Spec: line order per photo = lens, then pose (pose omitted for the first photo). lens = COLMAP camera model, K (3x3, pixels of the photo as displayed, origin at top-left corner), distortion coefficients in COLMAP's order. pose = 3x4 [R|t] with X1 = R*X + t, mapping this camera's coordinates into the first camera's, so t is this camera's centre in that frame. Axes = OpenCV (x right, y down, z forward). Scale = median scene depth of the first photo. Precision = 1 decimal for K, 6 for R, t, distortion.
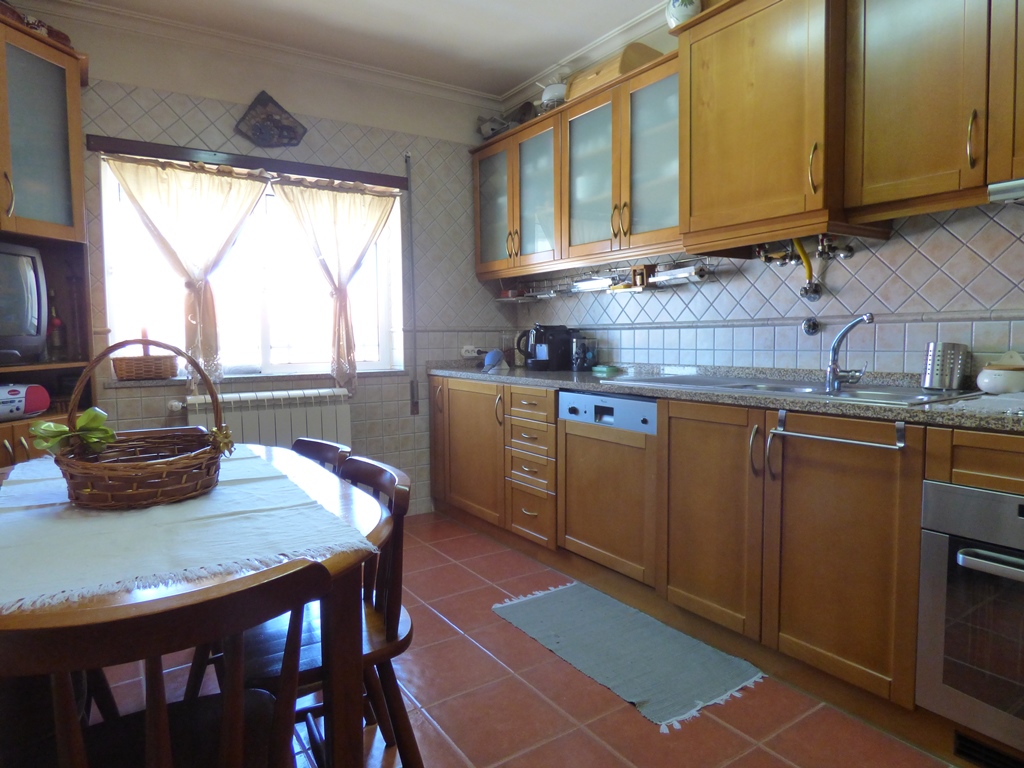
lens RADIAL K [[623.4, 0, 512.8], [0, 623.4, 383.1], [0, 0, 1]] dist [-0.014464, -0.000896]
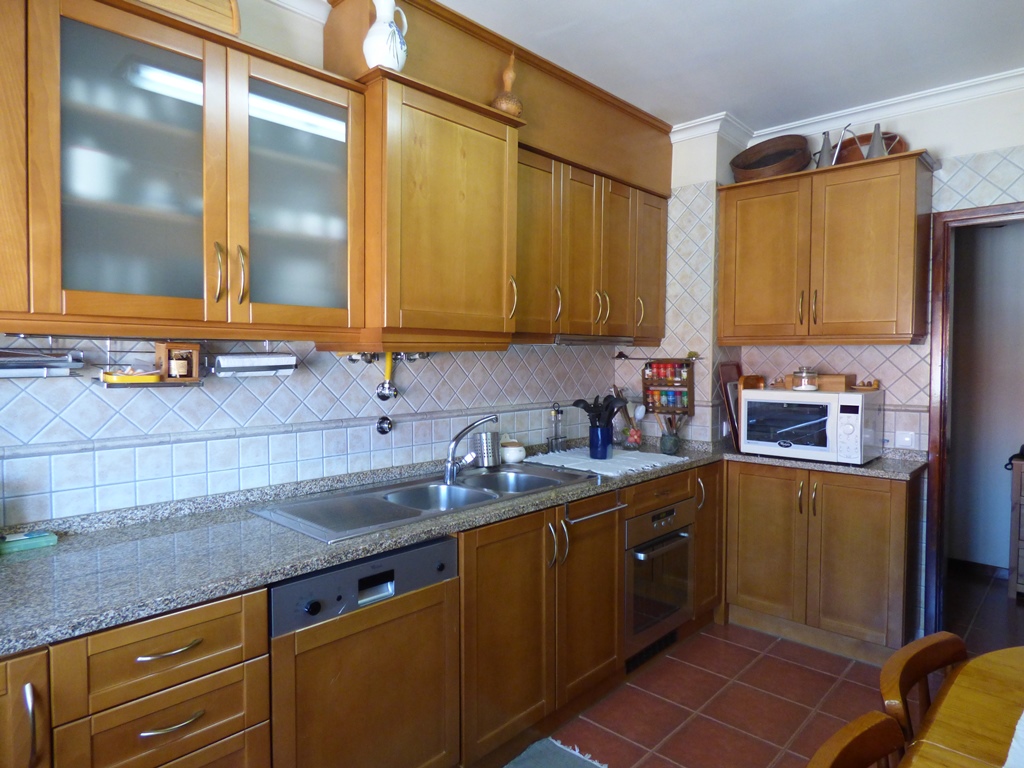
lens RADIAL K [[623.4, 0, 512.8], [0, 623.4, 380.3], [0, 0, 1]] dist [-0.014464, -0.000896]
pose [[-0.209280, -0.021098, 0.977628, -0.537474], [0.075027, 0.996474, 0.037566, -0.185286], [-0.974973, 0.081210, -0.206959, 0.997425]]
